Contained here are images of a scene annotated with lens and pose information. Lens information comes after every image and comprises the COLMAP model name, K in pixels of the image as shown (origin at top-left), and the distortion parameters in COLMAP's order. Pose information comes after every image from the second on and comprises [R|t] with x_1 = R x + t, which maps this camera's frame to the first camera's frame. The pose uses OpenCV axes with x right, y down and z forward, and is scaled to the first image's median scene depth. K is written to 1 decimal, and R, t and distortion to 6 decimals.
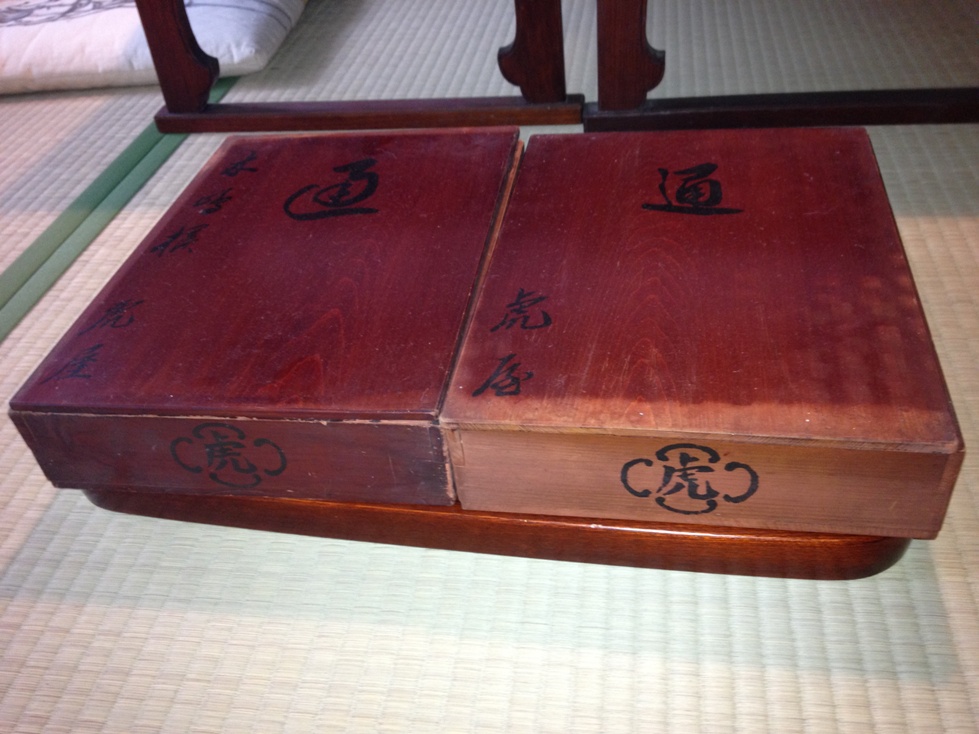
lens RADIAL K [[1000.2, 0, 489.5], [0, 1000.2, 367.0], [0, 0, 1]] dist [0.002719, -0.001616]
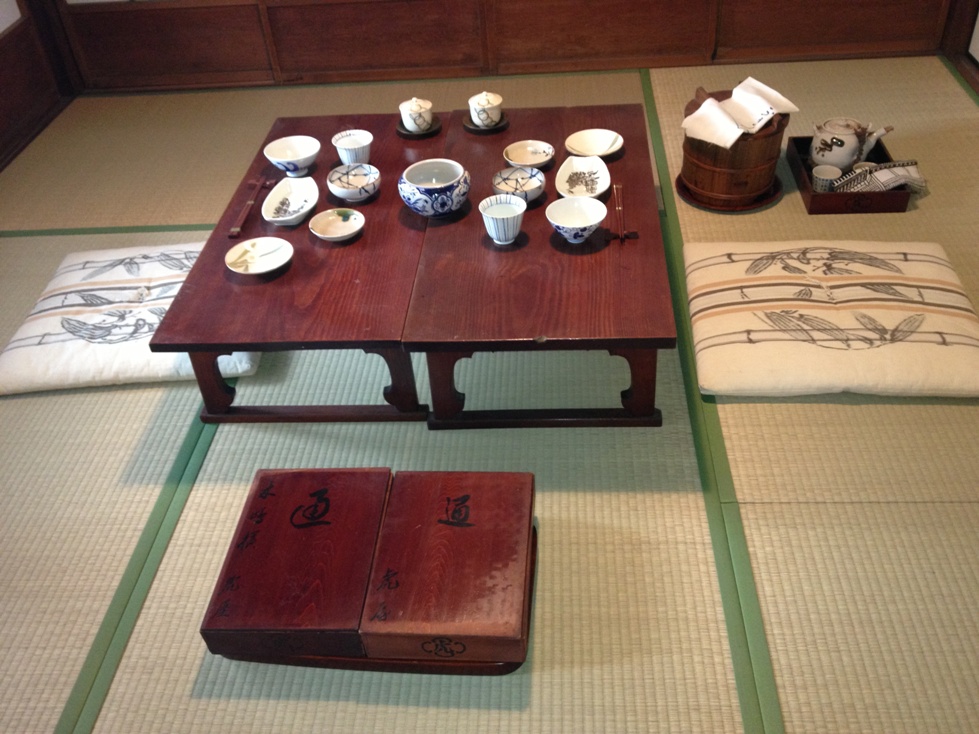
lens RADIAL K [[991.2, 0, 489.5], [0, 991.2, 367.0], [0, 0, 1]] dist [0.055052, -0.014849]
pose [[0.996322, -0.043752, 0.073671, 0.101149], [0.043358, 0.999036, 0.006932, -0.490093], [-0.073903, -0.003713, 0.997258, -1.309882]]
